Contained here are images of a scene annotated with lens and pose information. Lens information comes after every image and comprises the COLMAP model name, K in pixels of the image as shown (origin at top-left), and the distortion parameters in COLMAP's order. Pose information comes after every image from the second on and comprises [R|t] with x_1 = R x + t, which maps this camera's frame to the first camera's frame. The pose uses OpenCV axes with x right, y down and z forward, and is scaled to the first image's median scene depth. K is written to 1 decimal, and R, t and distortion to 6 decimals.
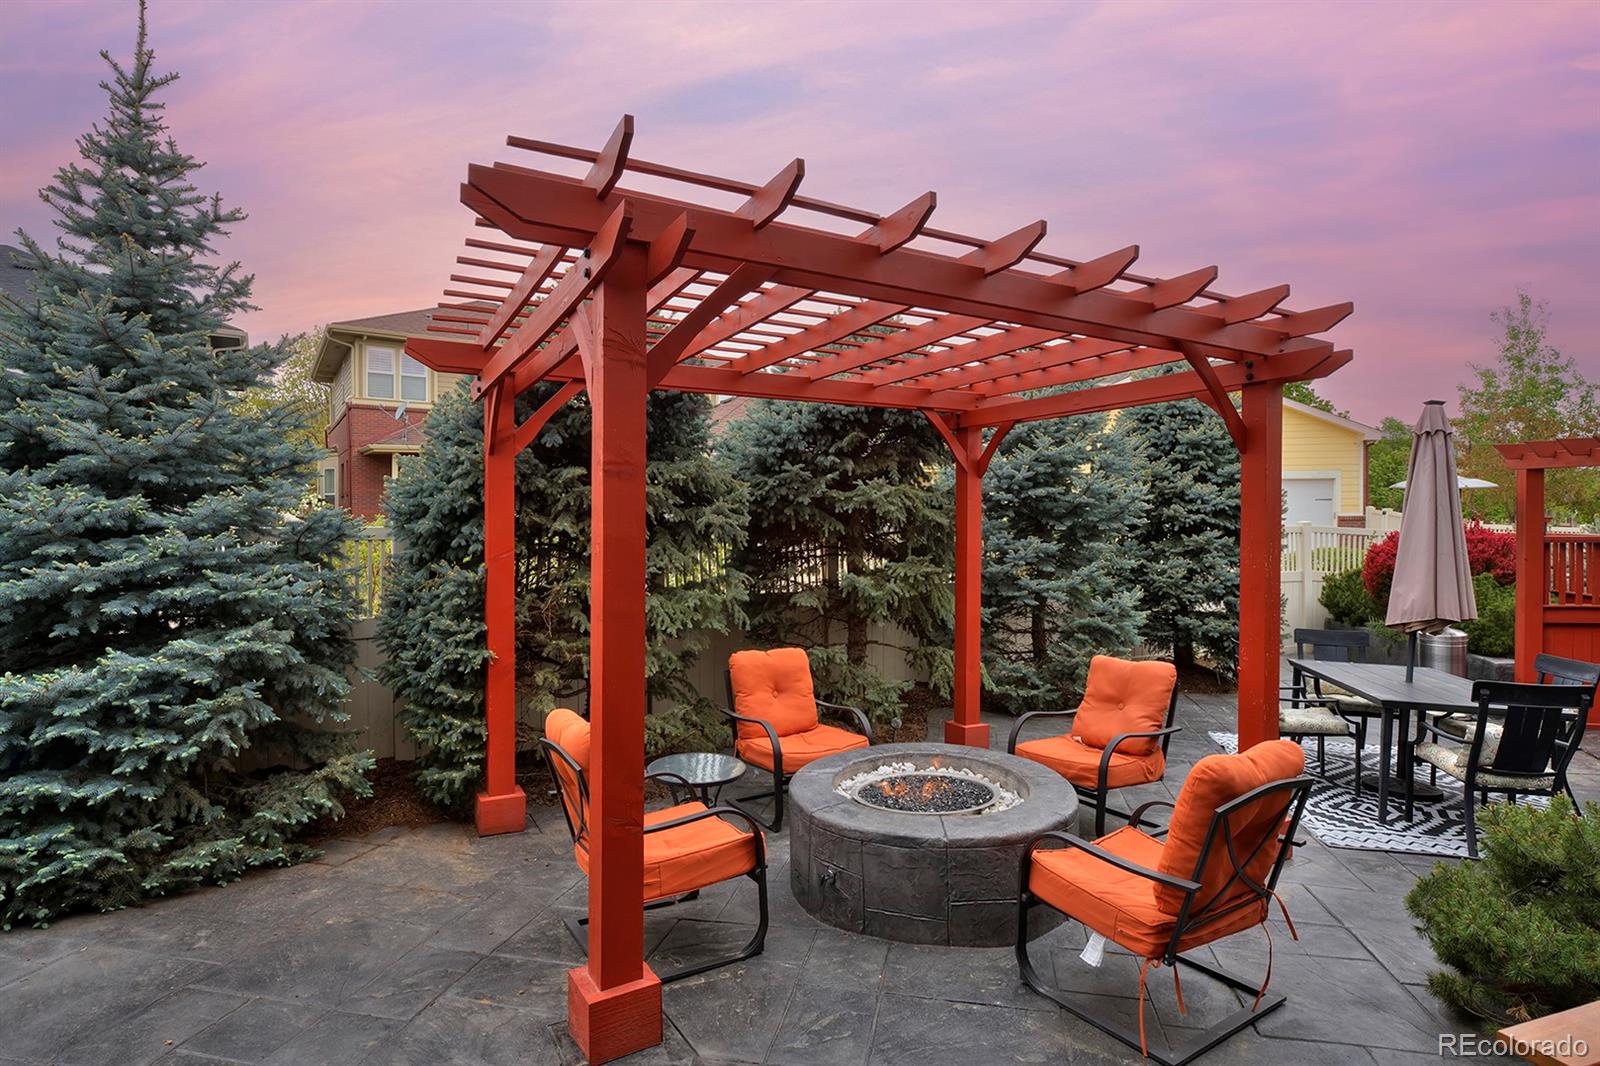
lens RADIAL K [[818.4, 0, 802.6], [0, 818.4, 527.6], [0, 0, 1]] dist [-0.009883, -0.000517]
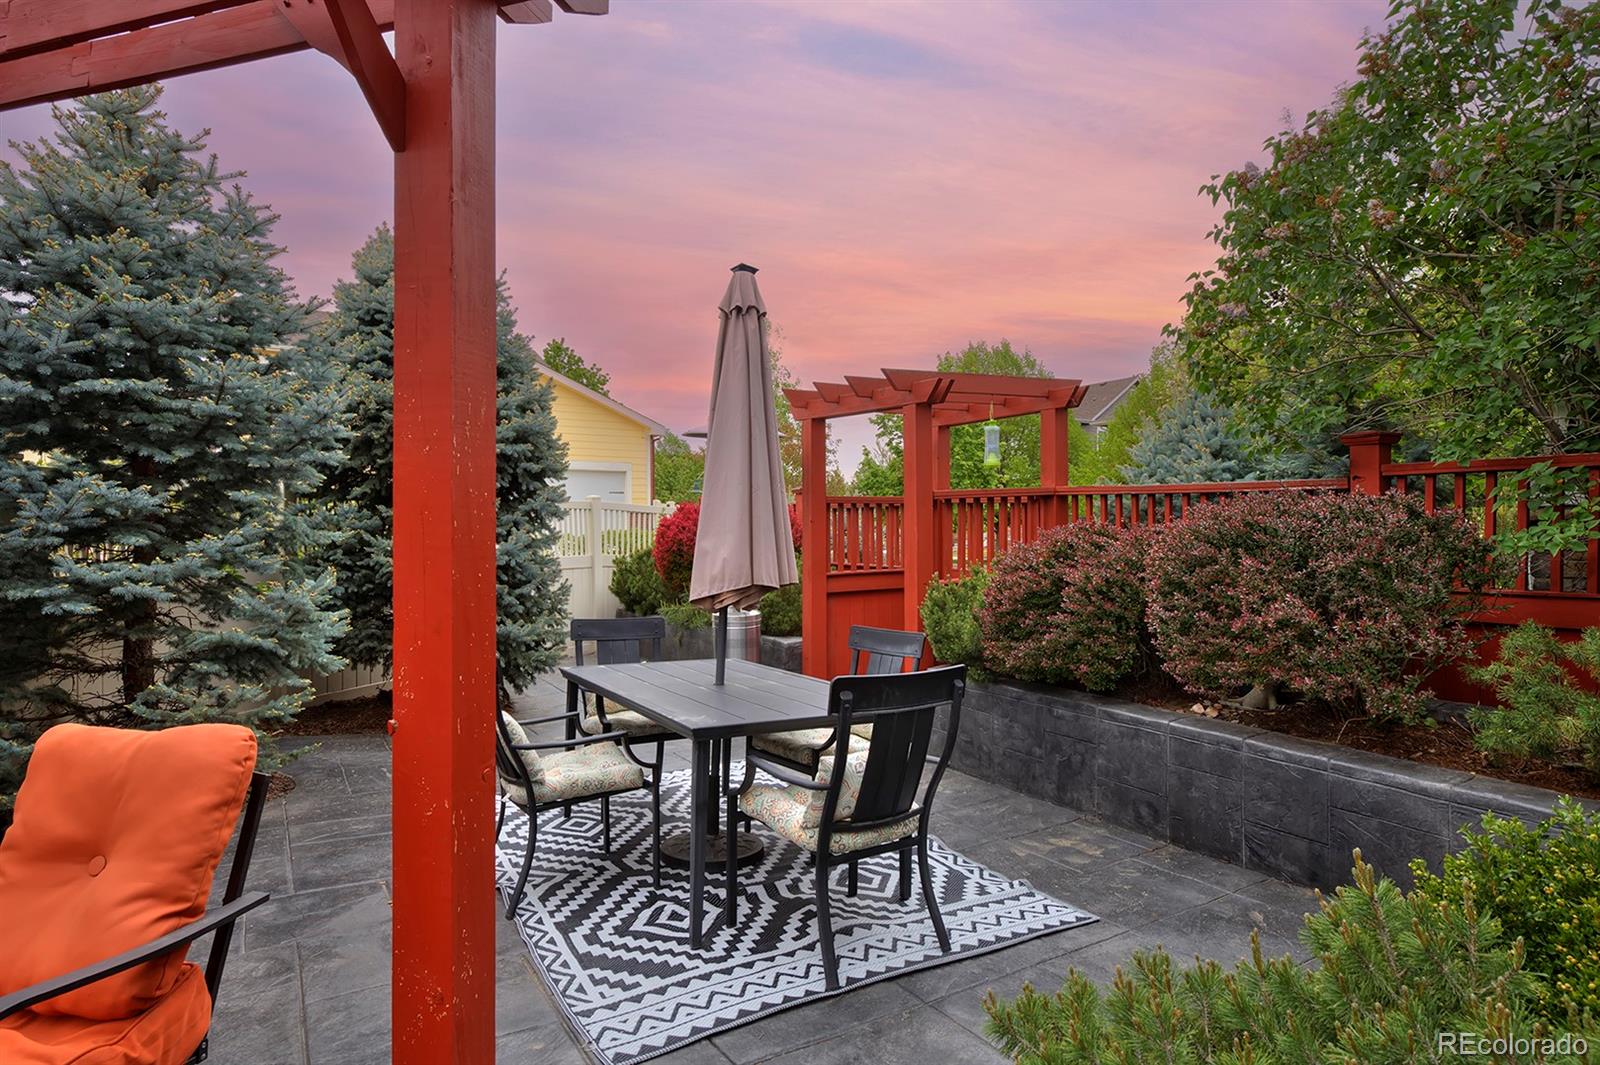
lens RADIAL K [[905.2, 0, 809.4], [0, 905.2, 528.2], [0, 0, 1]] dist [0.000890, -0.000688]
pose [[0.713182, -0.007235, 0.700942, 0.295915], [0.009017, 0.999959, 0.001148, 0.065635], [-0.700921, 0.005501, 0.713218, 0.442727]]
